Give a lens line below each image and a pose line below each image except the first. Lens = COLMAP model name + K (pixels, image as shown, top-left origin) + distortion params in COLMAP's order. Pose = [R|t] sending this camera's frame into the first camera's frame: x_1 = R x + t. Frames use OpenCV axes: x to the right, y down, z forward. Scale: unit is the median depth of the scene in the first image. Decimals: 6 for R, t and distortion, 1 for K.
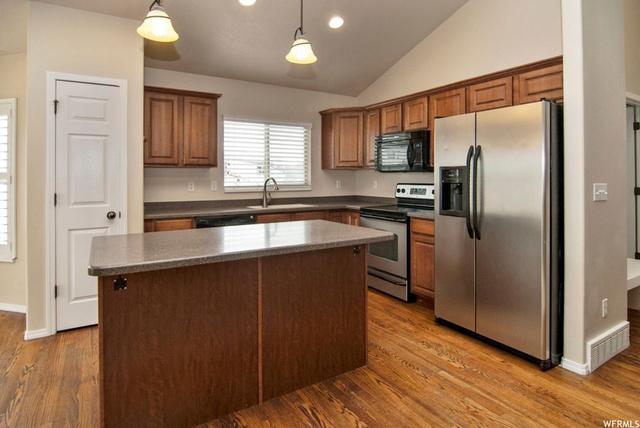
lens RADIAL K [[356.9, 0, 318.7], [0, 356.9, 176.2], [0, 0, 1]] dist [0.000912, -0.000181]
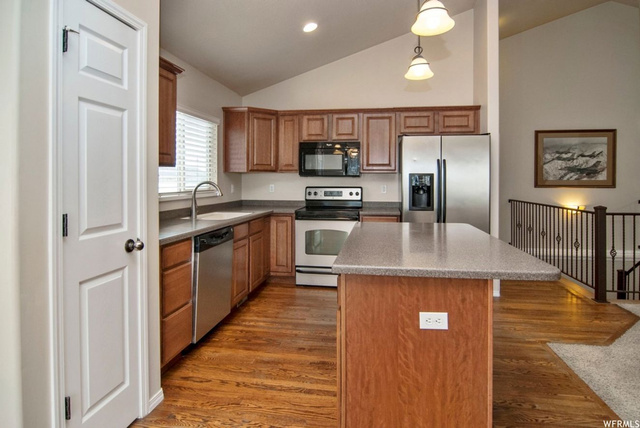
lens RADIAL K [[356.9, 0, 318.7], [0, 356.9, 176.2], [0, 0, 1]] dist [0.000912, -0.000181]
pose [[0.664028, 0.011978, 0.747612, -0.675871], [-0.005641, 0.999923, -0.011010, -0.000418], [-0.747687, 0.003094, 0.664045, 0.311207]]
